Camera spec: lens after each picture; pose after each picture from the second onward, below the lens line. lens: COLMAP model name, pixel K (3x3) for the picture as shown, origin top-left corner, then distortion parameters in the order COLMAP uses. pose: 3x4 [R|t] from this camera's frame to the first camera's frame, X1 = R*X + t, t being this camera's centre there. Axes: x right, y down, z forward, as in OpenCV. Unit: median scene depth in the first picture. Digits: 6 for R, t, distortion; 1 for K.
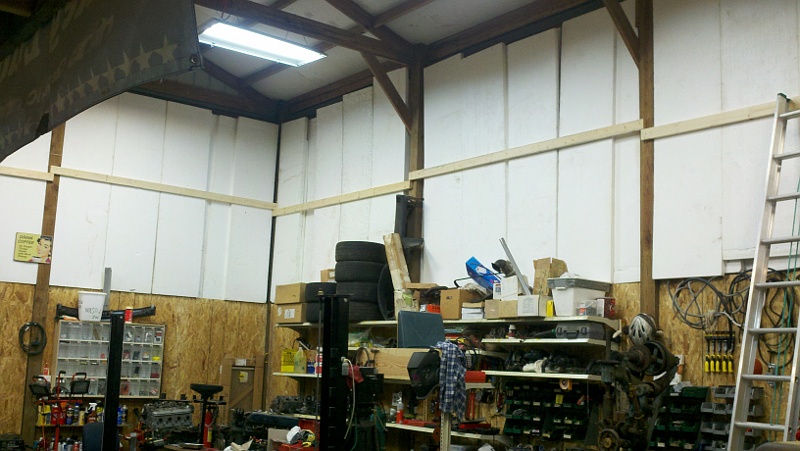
lens RADIAL K [[897.9, 0, 400.0], [0, 897.9, 225.5], [0, 0, 1]] dist [0.015556, -0.016340]
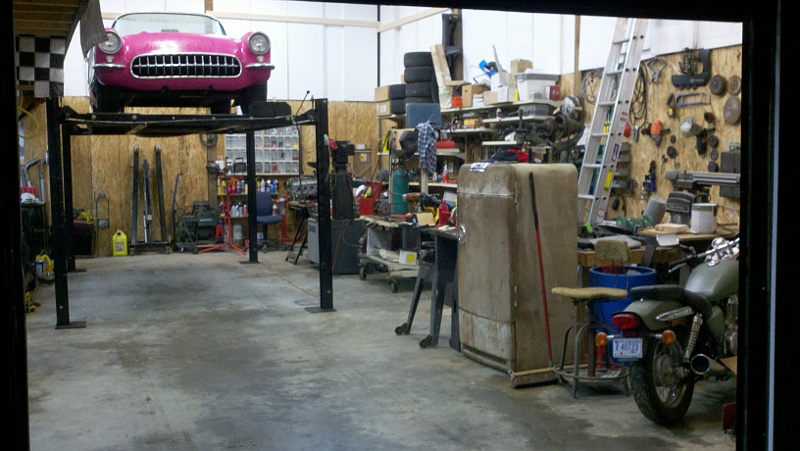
lens RADIAL K [[897.9, 0, 400.0], [0, 897.9, 225.5], [0, 0, 1]] dist [0.015556, -0.016340]
pose [[0.964445, -0.022912, -0.263288, 0.327935], [0.082776, 0.972297, 0.218602, -0.029970], [0.250986, -0.232624, 0.939624, -0.382925]]
